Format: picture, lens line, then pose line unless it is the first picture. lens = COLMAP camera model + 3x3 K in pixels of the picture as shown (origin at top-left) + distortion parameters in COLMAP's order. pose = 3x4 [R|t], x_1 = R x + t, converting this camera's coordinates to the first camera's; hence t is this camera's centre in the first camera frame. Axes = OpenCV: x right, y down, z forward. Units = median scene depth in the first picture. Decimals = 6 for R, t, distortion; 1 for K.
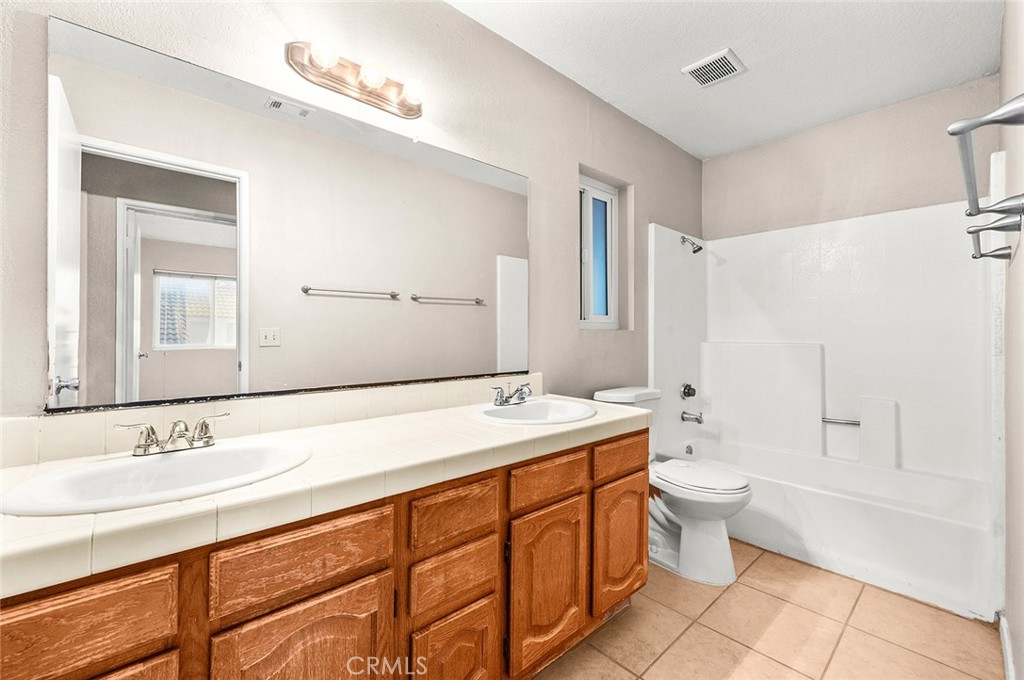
lens RADIAL K [[432.3, 0, 515.3], [0, 432.3, 341.6], [0, 0, 1]] dist [0.004942, 0.000284]
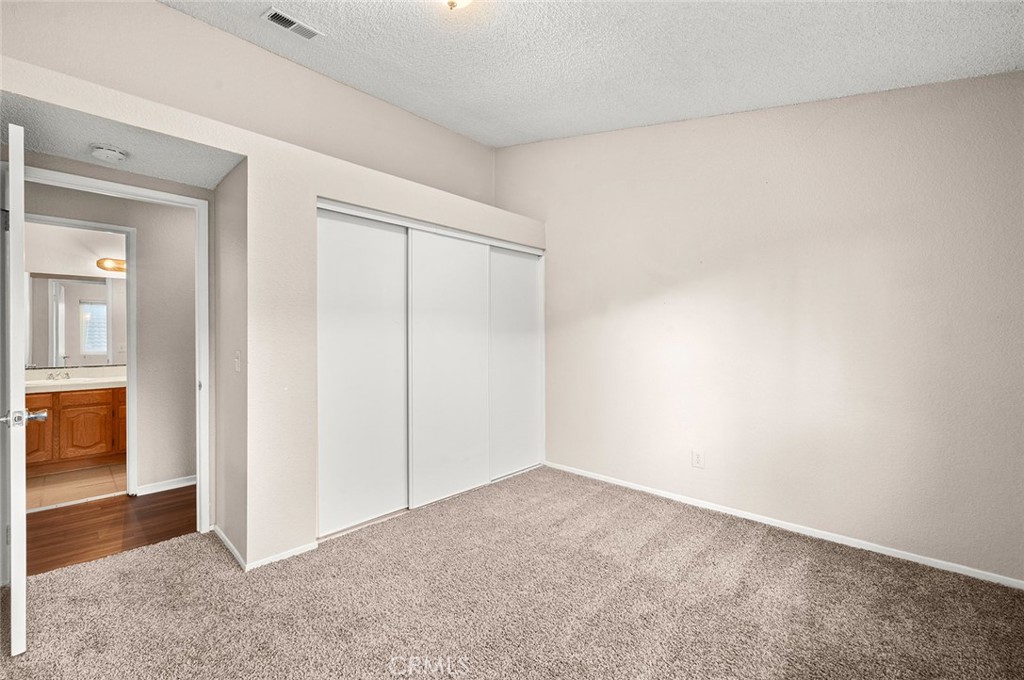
lens RADIAL K [[432.3, 0, 512.8], [0, 432.3, 346.2], [0, 0, 1]] dist [0.004942, 0.000284]
pose [[0.998379, -0.008419, 0.056282, 3.528170], [0.007952, 0.999932, 0.008505, -0.055229], [-0.056350, -0.008044, 0.998379, -3.583735]]
